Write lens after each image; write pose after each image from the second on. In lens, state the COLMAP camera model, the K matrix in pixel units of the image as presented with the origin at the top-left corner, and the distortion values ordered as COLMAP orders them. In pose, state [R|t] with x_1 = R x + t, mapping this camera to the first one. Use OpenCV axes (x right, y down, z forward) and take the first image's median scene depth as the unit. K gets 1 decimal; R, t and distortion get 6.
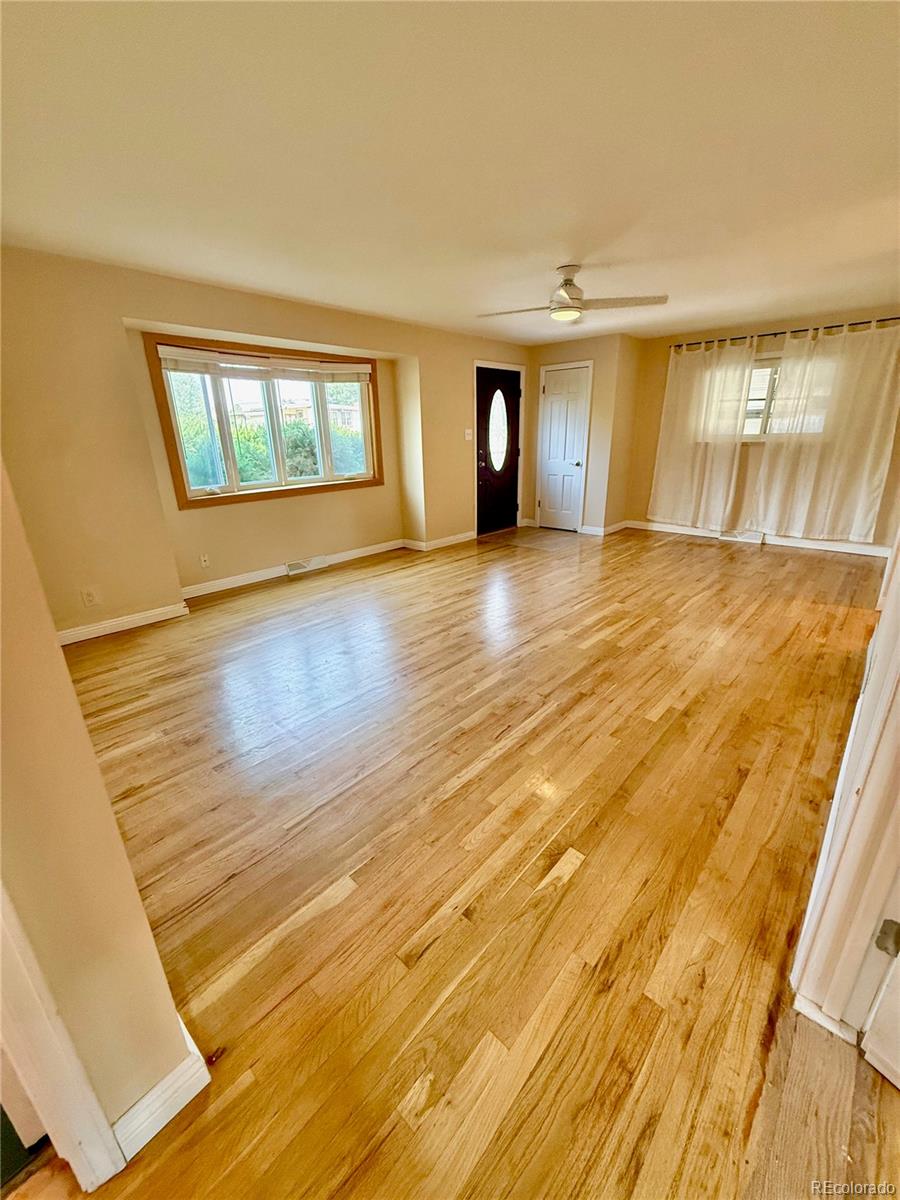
lens RADIAL K [[487.1, 0, 450.0], [0, 487.1, 600.0], [0, 0, 1]] dist [0.000113, 0.000055]
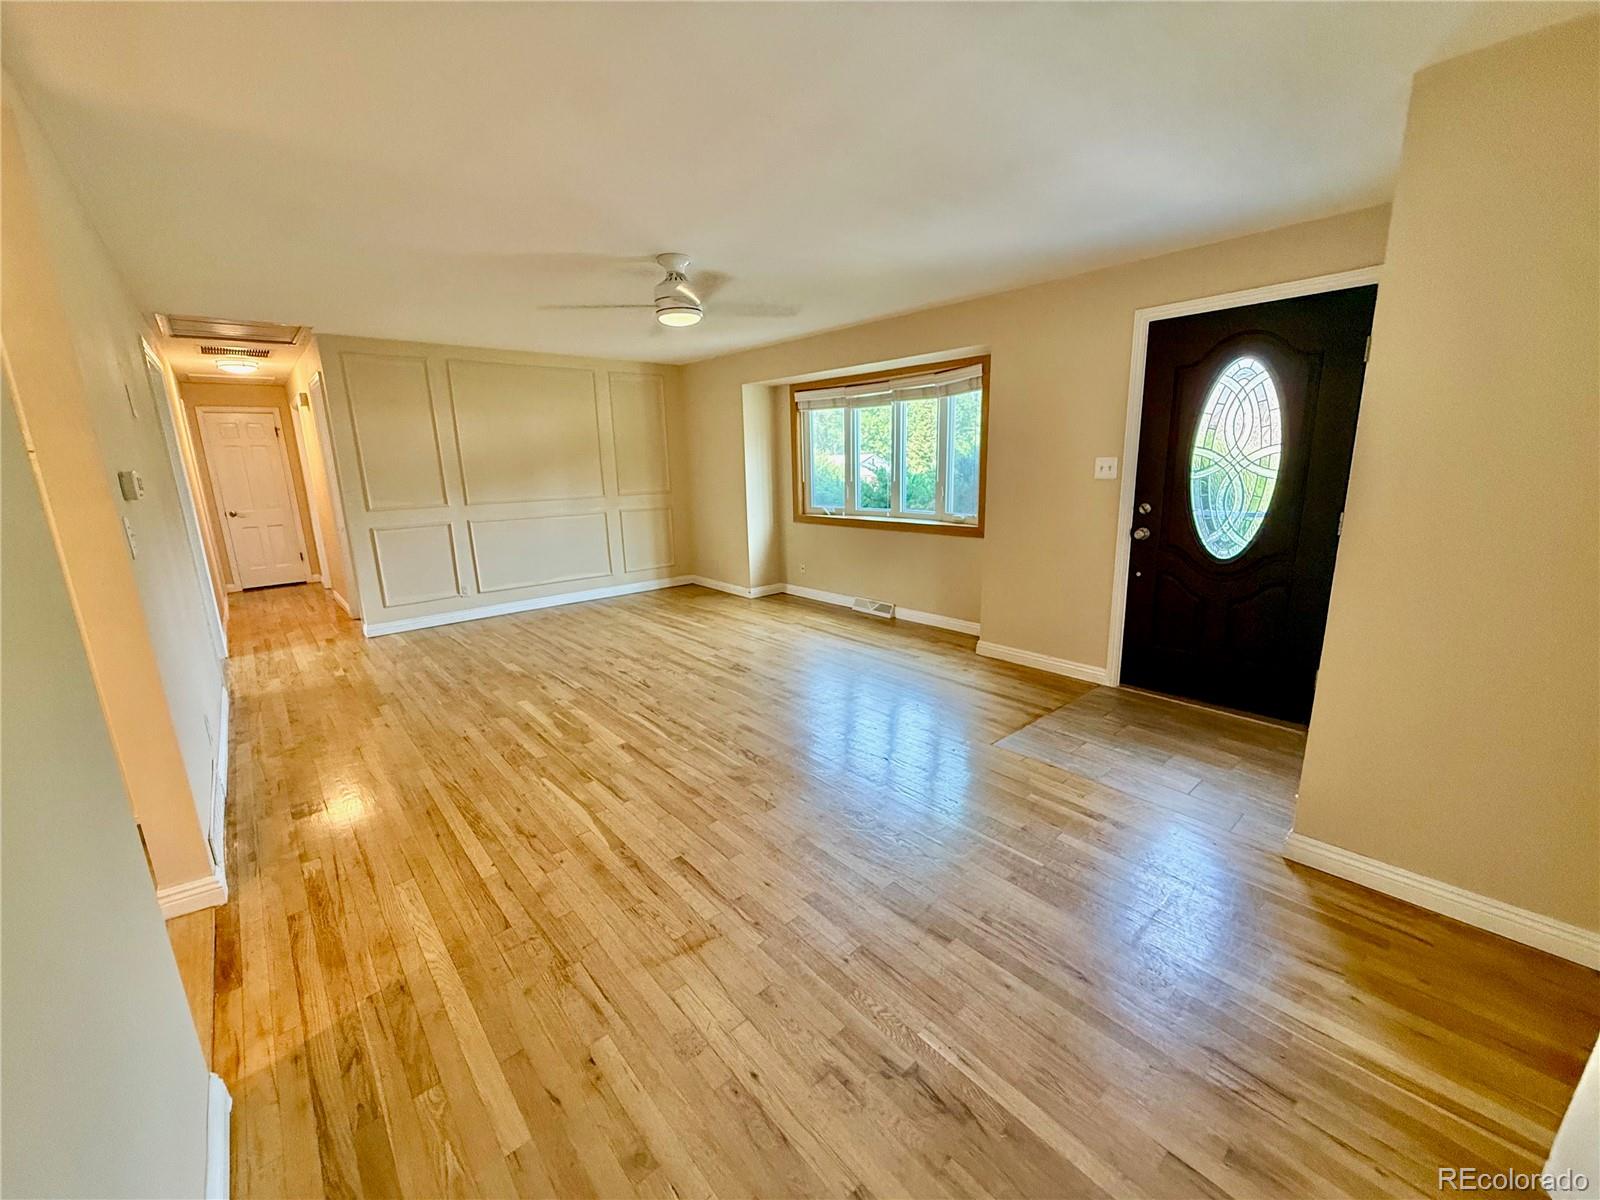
lens RADIAL K [[649.4, 0, 800.0], [0, 649.4, 600.0], [0, 0, 1]] dist [0.000113, 0.000055]
pose [[-0.122642, 0.240157, -0.962956, 1.072141], [-0.295493, 0.917439, 0.266440, -0.452634], [0.947440, 0.317223, -0.041551, 1.174120]]
